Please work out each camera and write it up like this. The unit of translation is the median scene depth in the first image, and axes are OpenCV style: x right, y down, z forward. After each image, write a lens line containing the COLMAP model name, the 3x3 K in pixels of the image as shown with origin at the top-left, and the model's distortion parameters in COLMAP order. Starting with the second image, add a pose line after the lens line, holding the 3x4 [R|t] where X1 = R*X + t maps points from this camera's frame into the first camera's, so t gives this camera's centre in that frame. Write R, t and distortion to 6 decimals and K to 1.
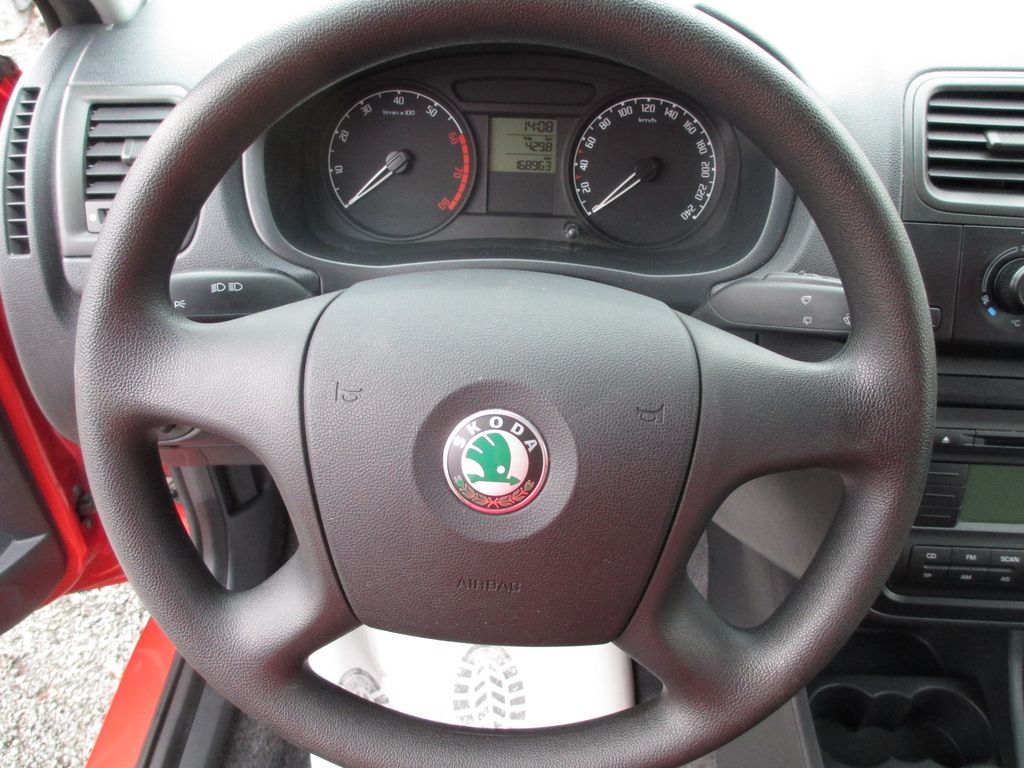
lens RADIAL K [[851.9, 0, 512.0], [0, 851.9, 384.0], [0, 0, 1]] dist [-0.063187, 0.023670]
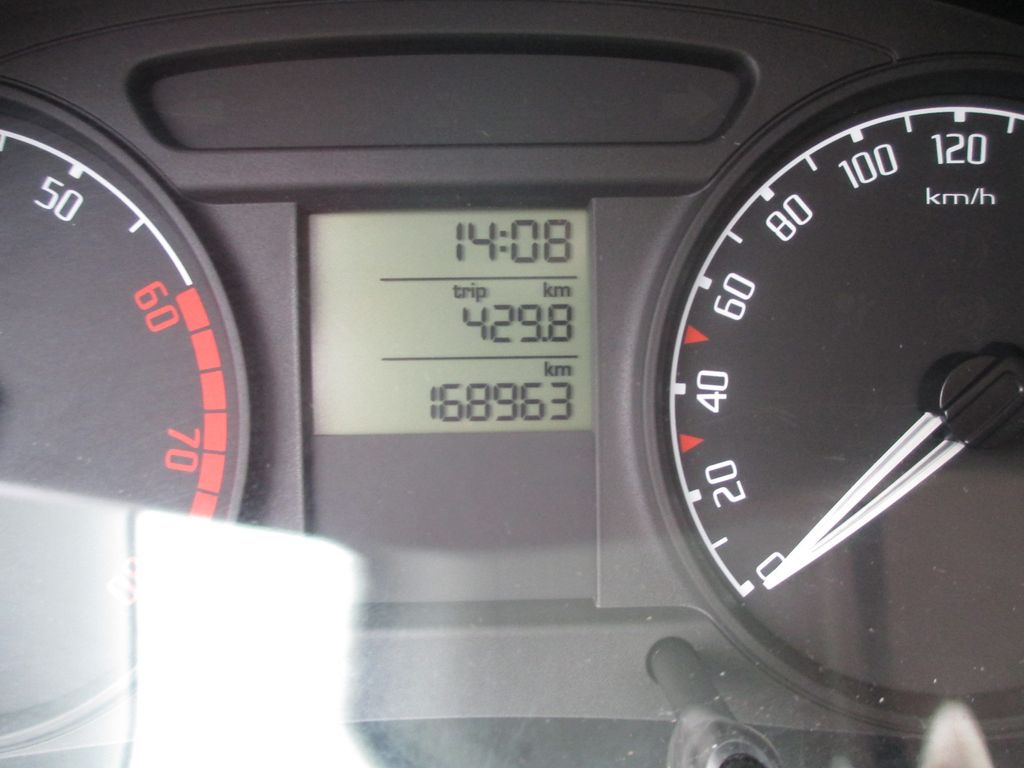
lens RADIAL K [[851.9, 0, 512.0], [0, 851.9, 384.0], [0, 0, 1]] dist [-0.063187, 0.023670]
pose [[0.997684, -0.049588, 0.046567, 0.018039], [0.057513, 0.980459, -0.188131, -0.220499], [-0.036328, 0.190373, 0.981039, 0.775392]]
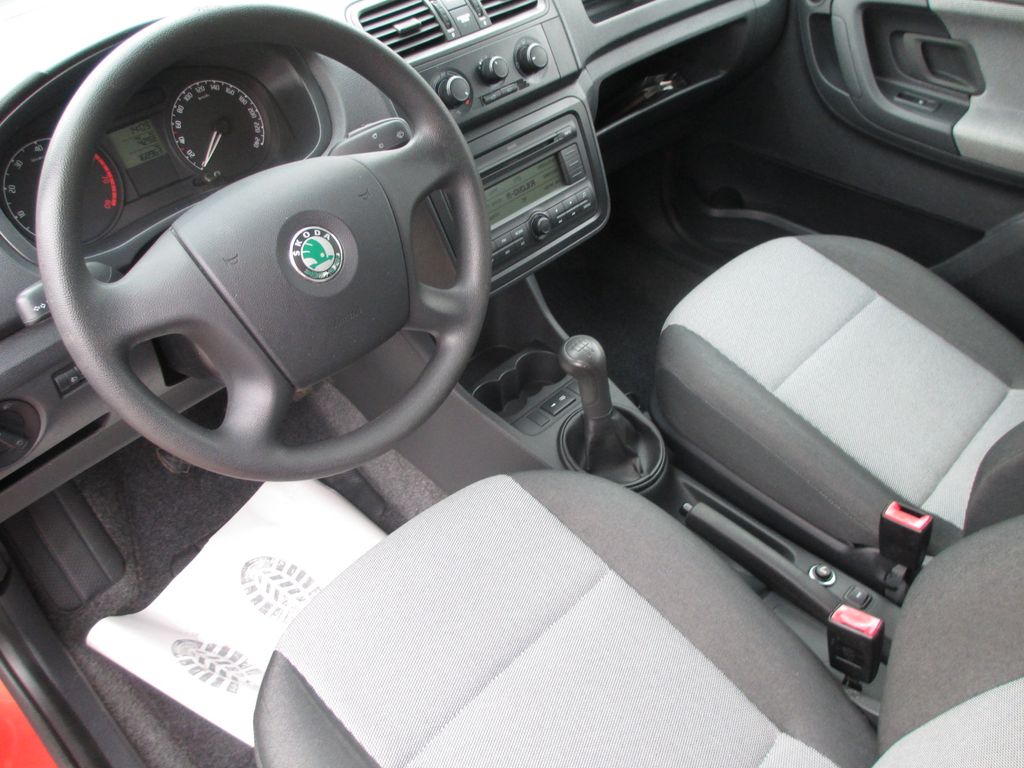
lens RADIAL K [[851.9, 0, 512.0], [0, 851.9, 384.0], [0, 0, 1]] dist [-0.063187, 0.023670]
pose [[0.663317, -0.521667, 0.536539, -0.542080], [0.518150, 0.837471, 0.173674, 0.140400], [-0.539936, 0.162807, 0.825811, -0.446088]]
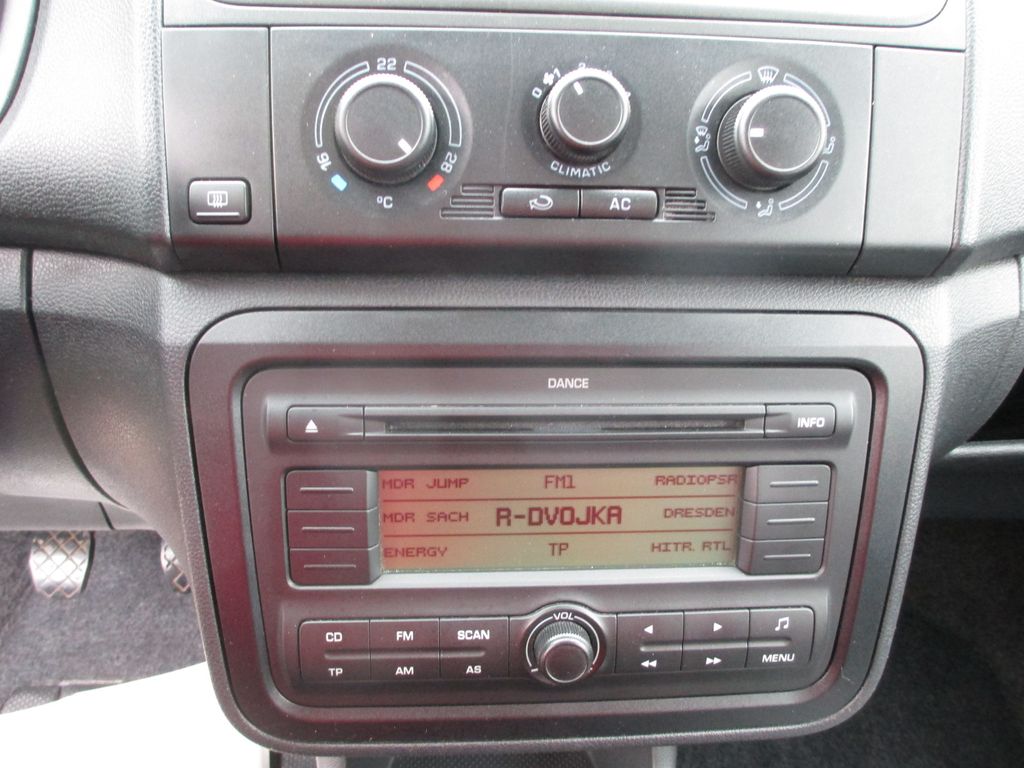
lens RADIAL K [[825.4, 0, 512.0], [0, 825.4, 384.0], [0, 0, 1]] dist [-0.057042, -0.000915]
pose [[0.991825, -0.039110, 0.121464, 0.504038], [0.049197, 0.995484, -0.081188, 0.076985], [-0.117740, 0.086500, 0.989270, 0.380721]]
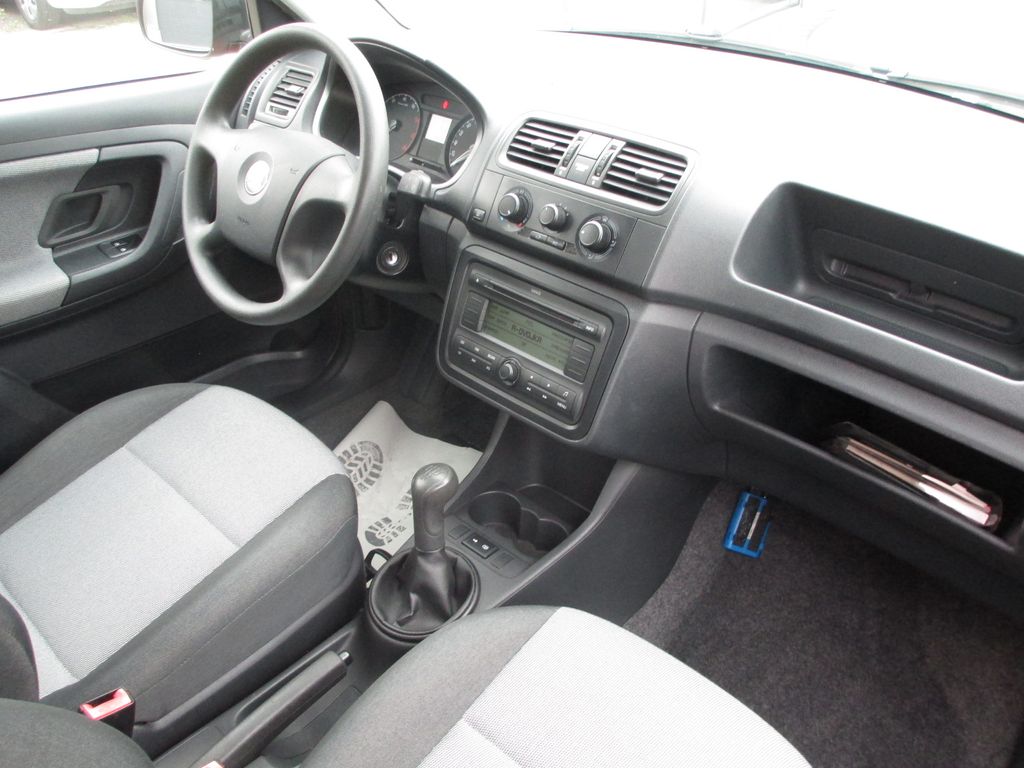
lens RADIAL K [[851.9, 0, 512.0], [0, 851.9, 384.0], [0, 0, 1]] dist [-0.063187, 0.023670]
pose [[0.761432, 0.350739, -0.545163, 1.529479], [-0.429036, 0.903104, -0.018212, 0.251902], [0.485951, 0.247762, 0.838132, -0.517472]]
